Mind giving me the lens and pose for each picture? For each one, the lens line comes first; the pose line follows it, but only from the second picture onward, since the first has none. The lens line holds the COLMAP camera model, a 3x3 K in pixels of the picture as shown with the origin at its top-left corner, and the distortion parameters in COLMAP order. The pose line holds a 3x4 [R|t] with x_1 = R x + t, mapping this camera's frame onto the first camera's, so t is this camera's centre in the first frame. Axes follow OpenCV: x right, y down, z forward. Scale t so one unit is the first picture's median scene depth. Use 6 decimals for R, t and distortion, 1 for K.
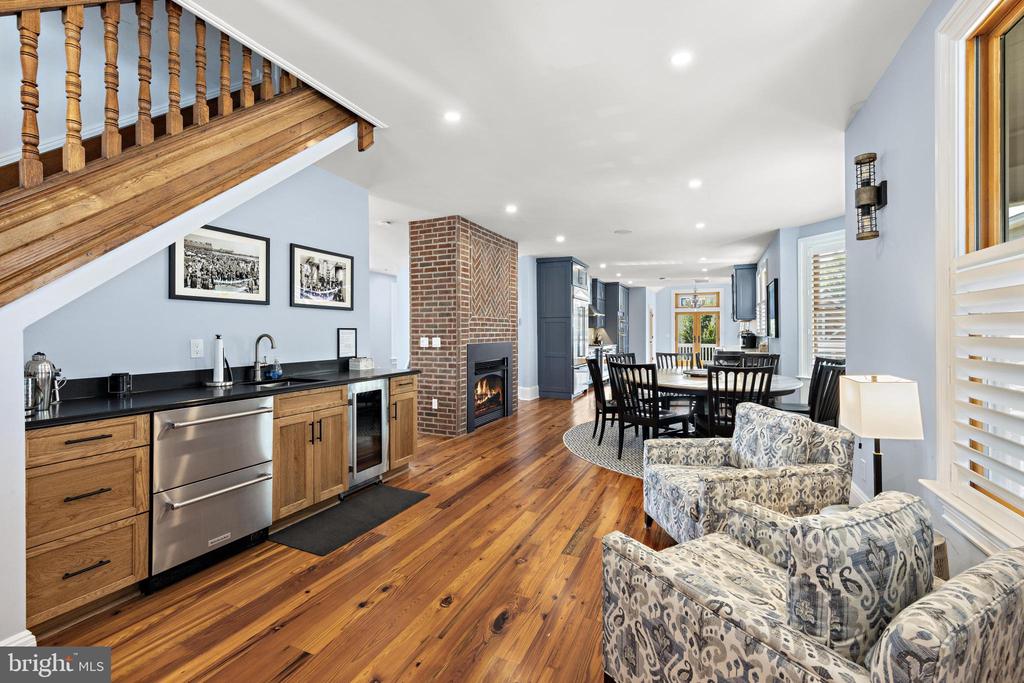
lens RADIAL K [[432.5, 0, 518.1], [0, 432.5, 333.0], [0, 0, 1]] dist [0.002788, -0.000084]
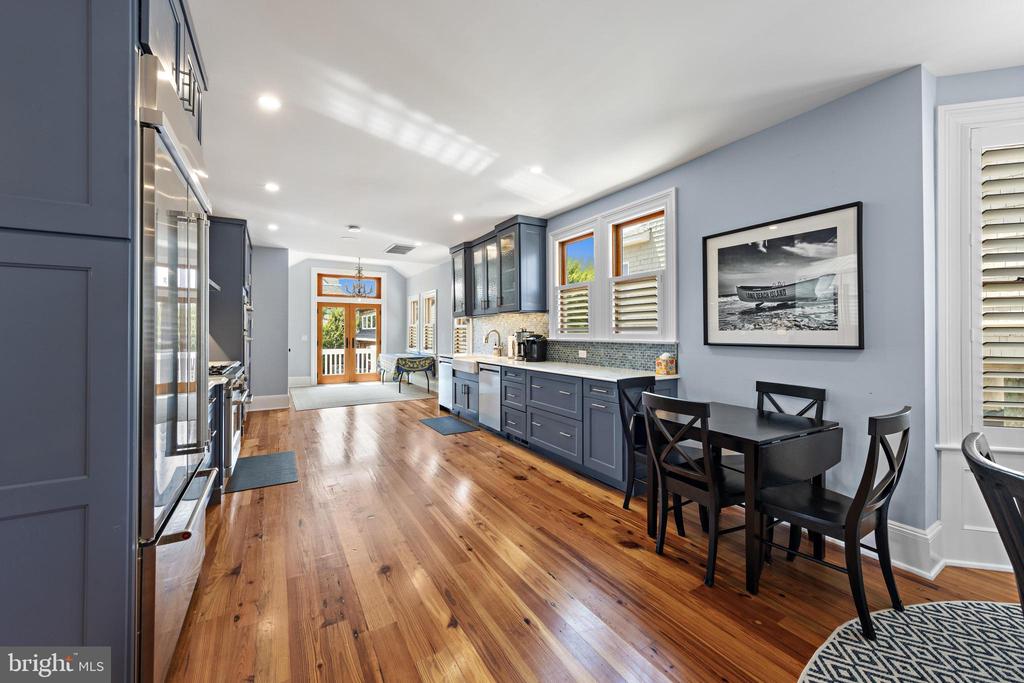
lens RADIAL K [[399.9, 0, 520.3], [0, 399.9, 328.8], [0, 0, 1]] dist [0.001319, 0.000568]
pose [[0.571041, 0.007911, 0.820884, 0.175012], [0.000433, 0.999951, -0.009938, -0.006045], [-0.820922, 0.006031, 0.571009, 1.677991]]
